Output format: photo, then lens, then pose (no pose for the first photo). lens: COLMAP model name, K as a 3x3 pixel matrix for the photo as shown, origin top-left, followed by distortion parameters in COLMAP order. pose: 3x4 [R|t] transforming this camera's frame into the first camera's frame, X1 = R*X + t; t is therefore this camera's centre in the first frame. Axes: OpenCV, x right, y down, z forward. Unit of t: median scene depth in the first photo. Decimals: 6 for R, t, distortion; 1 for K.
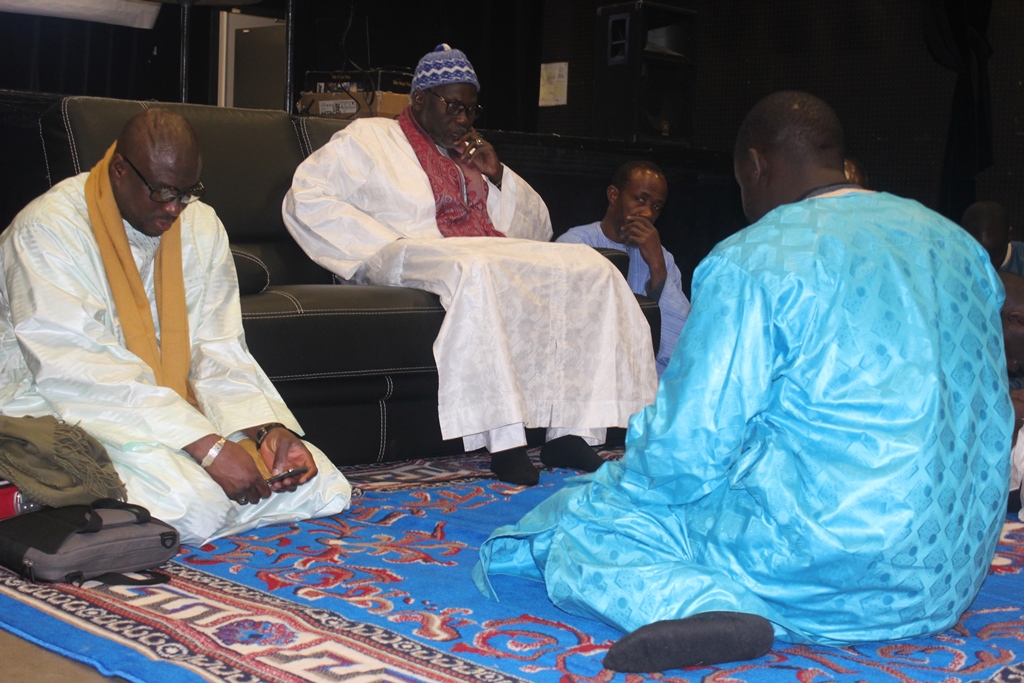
lens RADIAL K [[1725.5, 0, 512.7], [0, 1725.5, 339.8], [0, 0, 1]] dist [-0.226137, 0.000000]
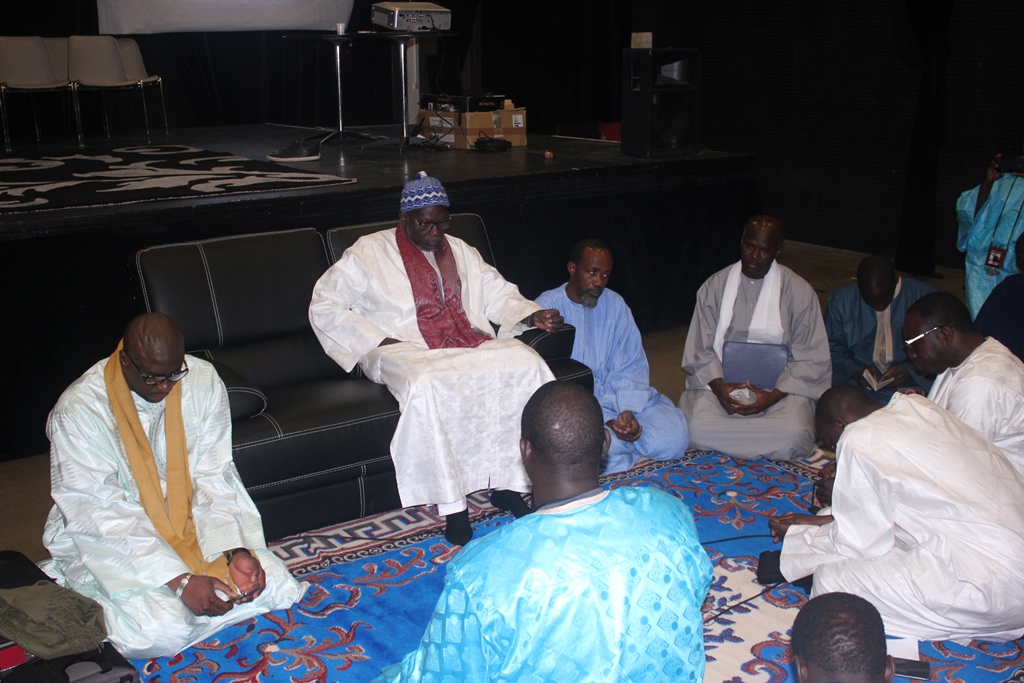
lens RADIAL K [[1133.3, 0, 509.9], [0, 1133.3, 314.1], [0, 0, 1]] dist [-0.103491, 0.000000]
pose [[0.975015, 0.000910, -0.222137, 0.233876], [0.047016, 0.976492, 0.210365, -0.268166], [0.217106, -0.215553, 0.952051, 0.186997]]
